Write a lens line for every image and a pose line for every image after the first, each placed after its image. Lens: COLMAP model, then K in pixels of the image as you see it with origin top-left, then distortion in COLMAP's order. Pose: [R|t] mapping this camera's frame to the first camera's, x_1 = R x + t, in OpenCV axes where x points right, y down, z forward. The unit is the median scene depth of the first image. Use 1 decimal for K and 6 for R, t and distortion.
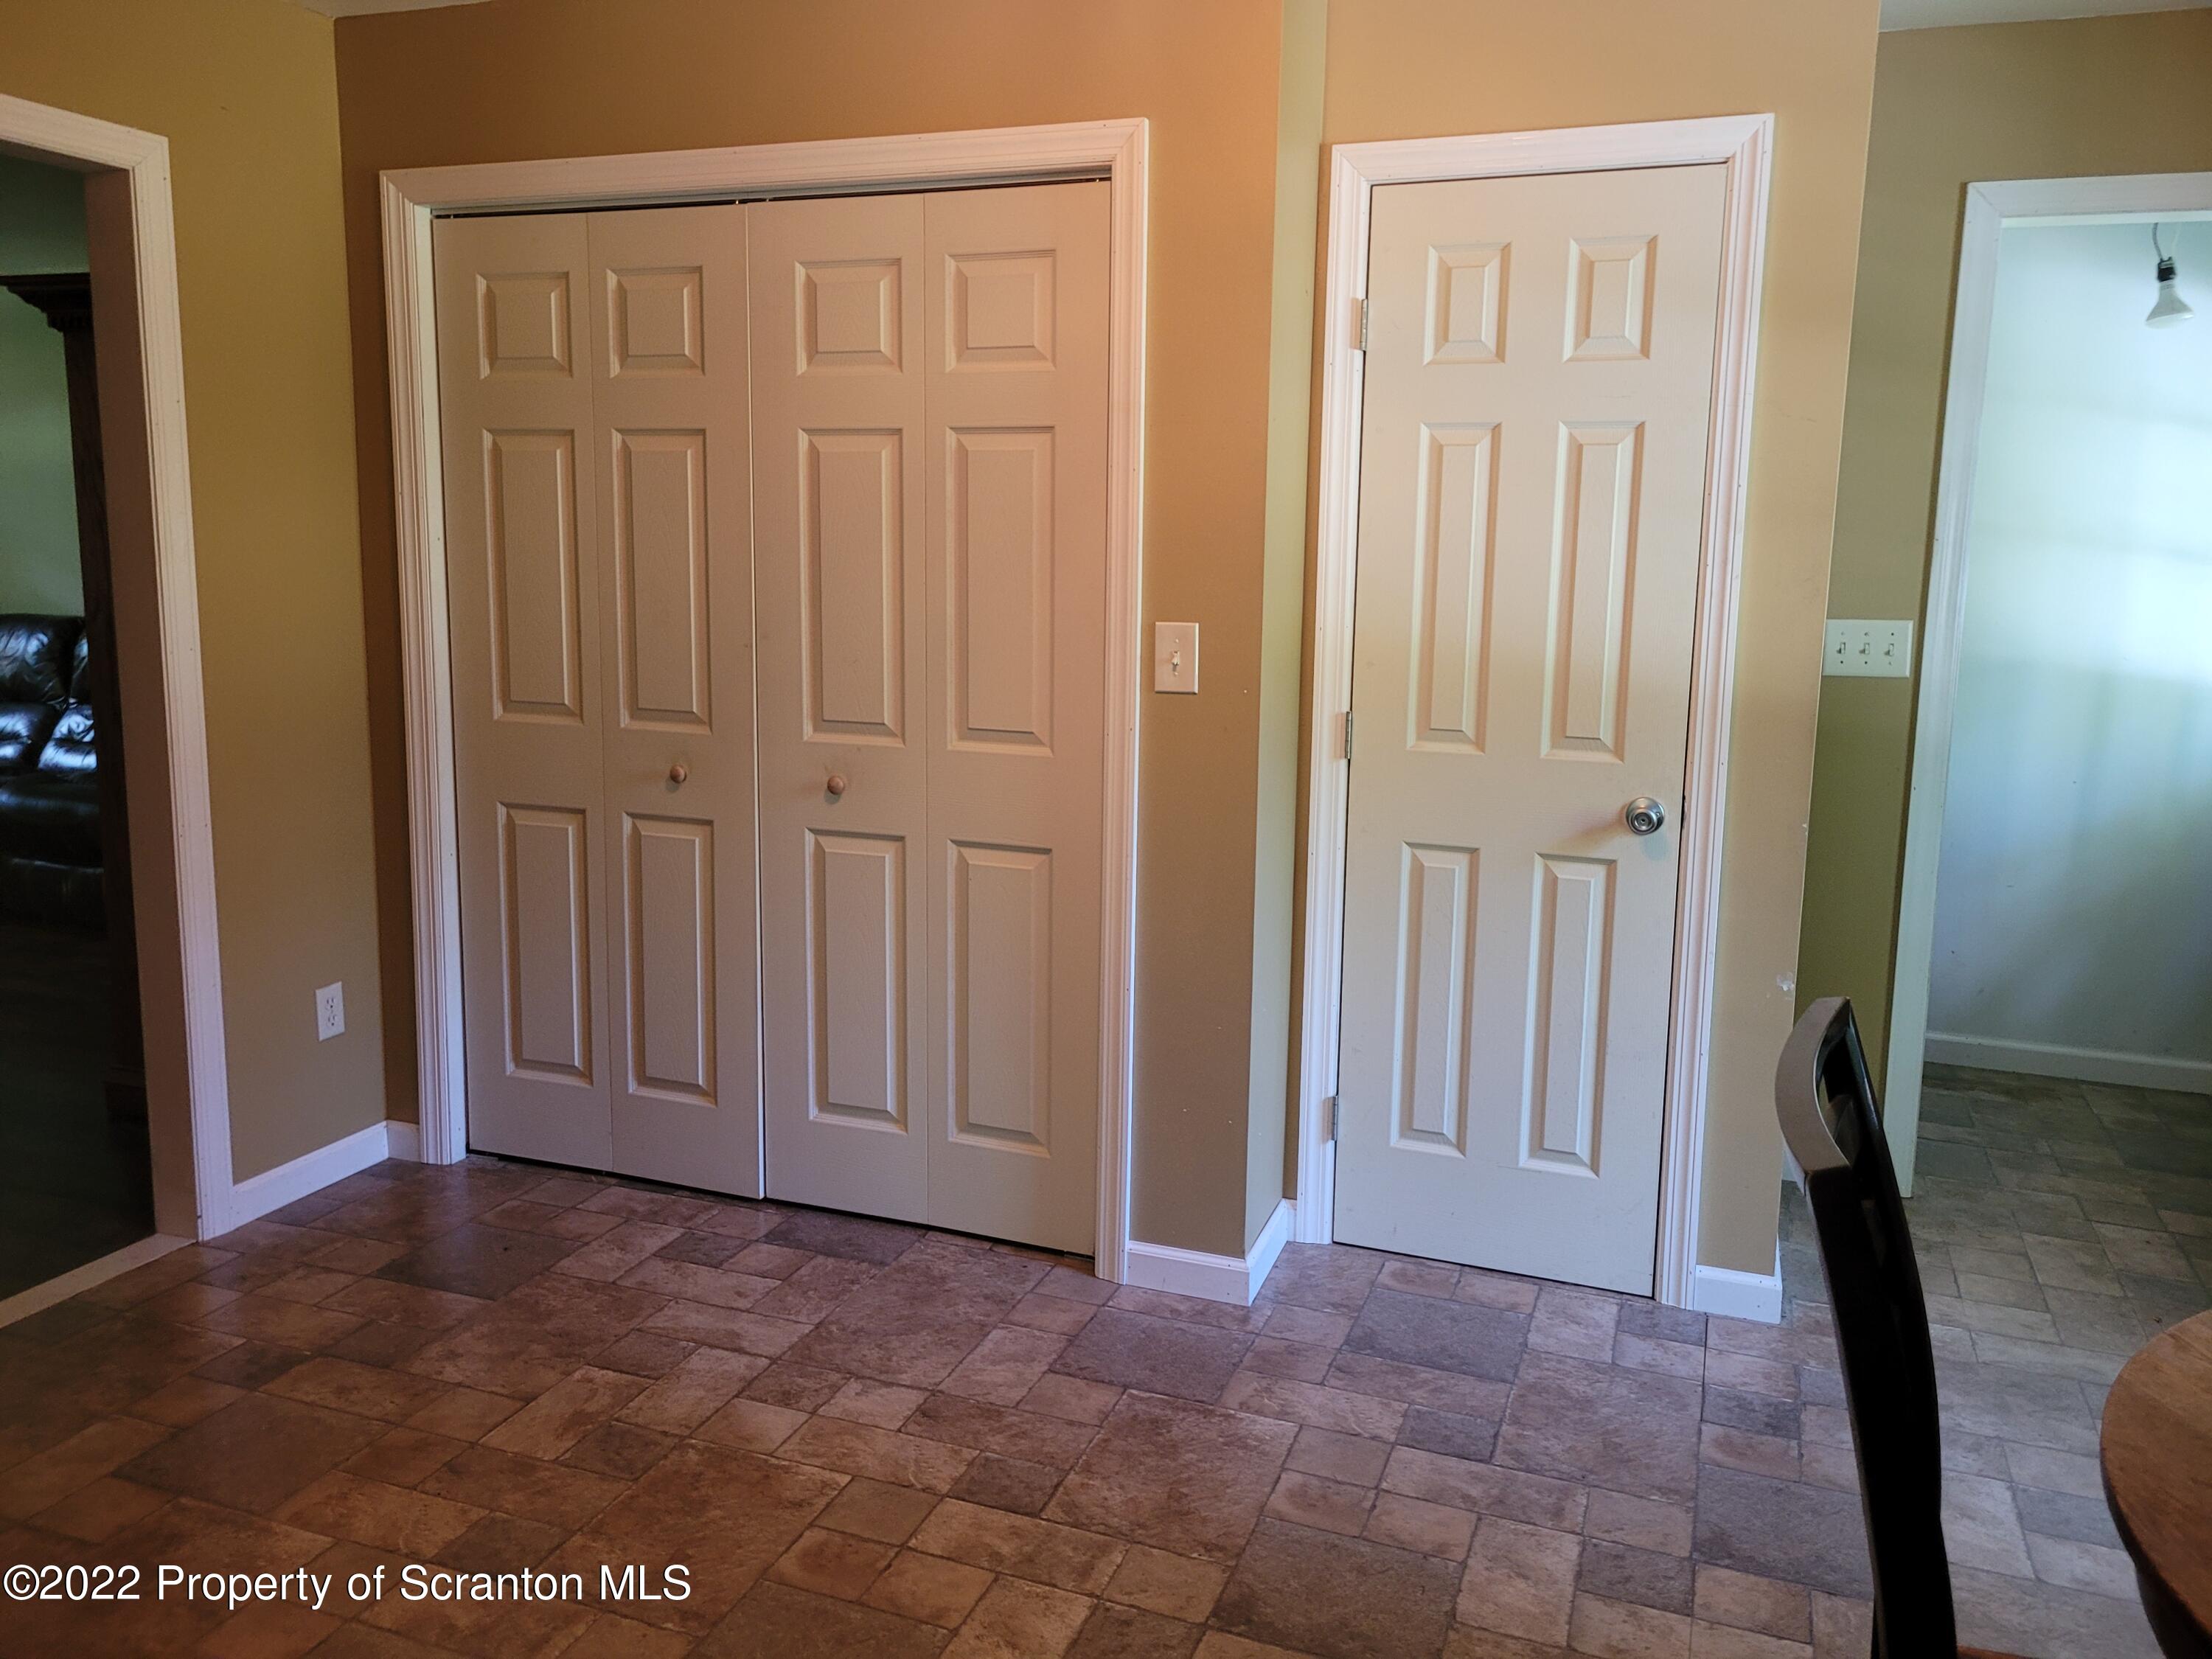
lens RADIAL K [[1675.5, 0, 1112.6], [0, 1675.5, 793.7], [0, 0, 1]] dist [0.052130, -0.040192]
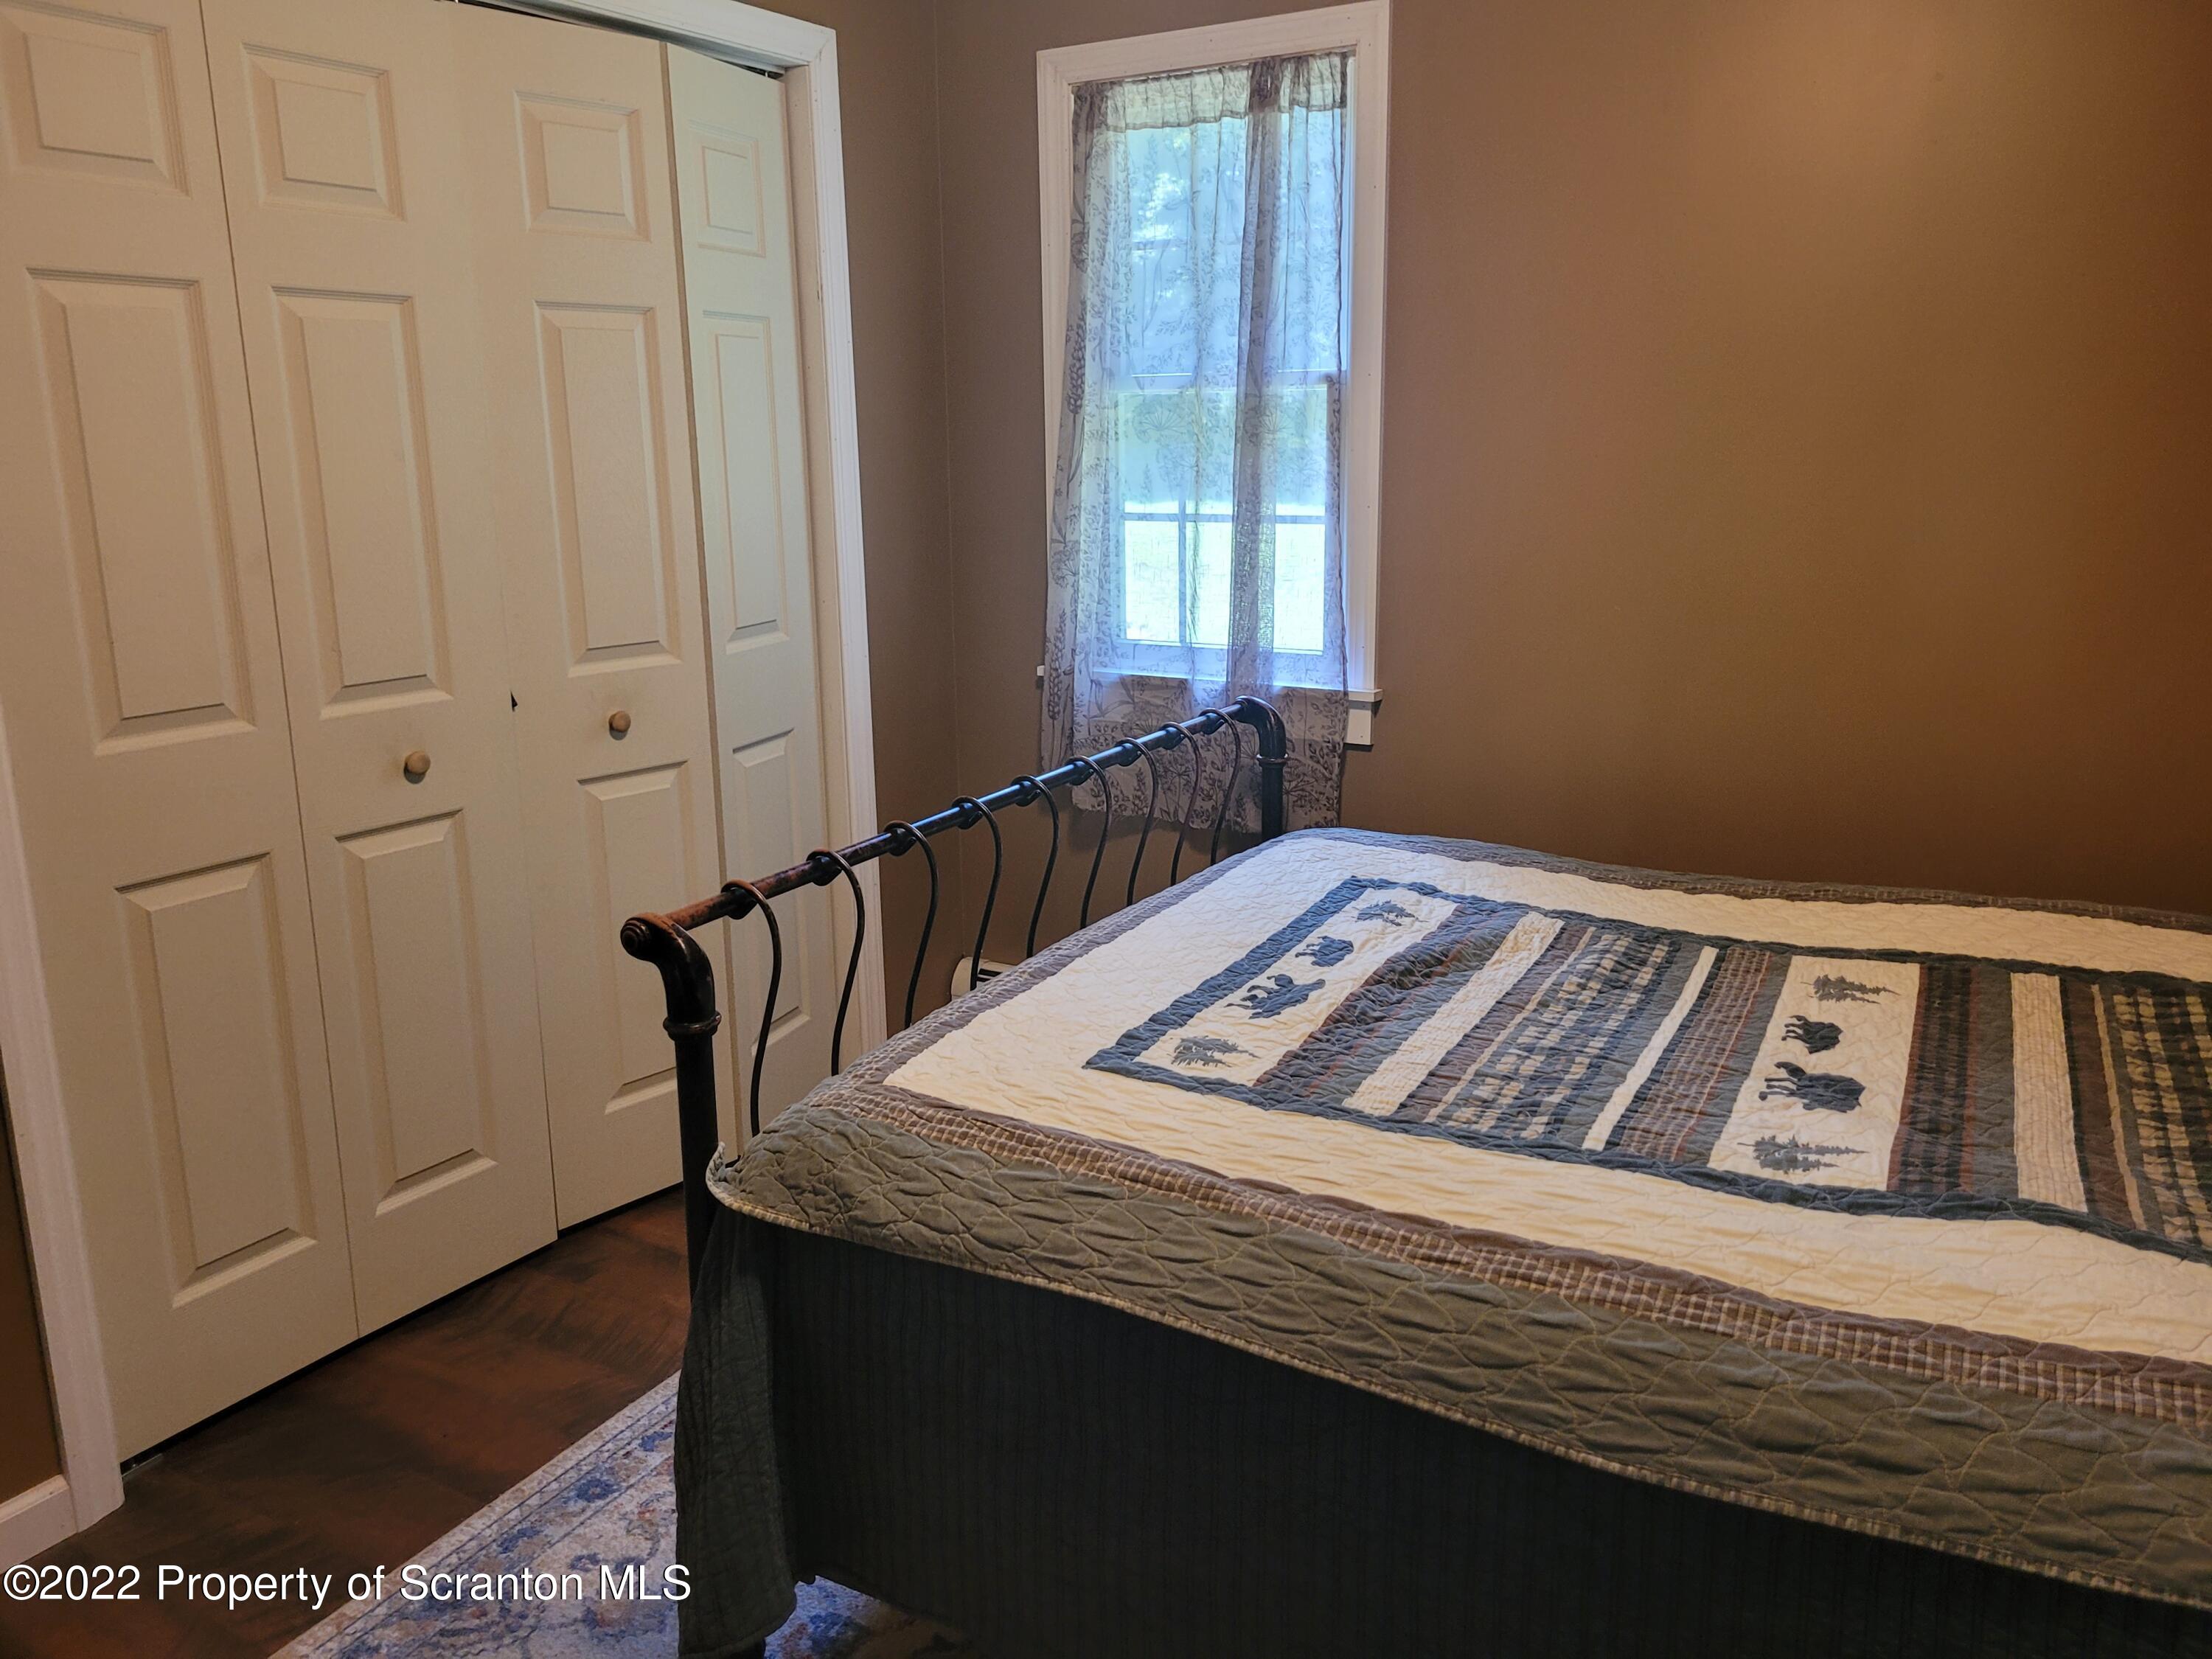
lens RADIAL K [[1675.5, 0, 1112.6], [0, 1675.5, 793.7], [0, 0, 1]] dist [0.052130, -0.040192]
pose [[0.112317, -0.235099, 0.965460, -1.002705], [0.135994, 0.966103, 0.219434, -0.126893], [-0.984322, 0.106651, 0.140482, 0.636378]]
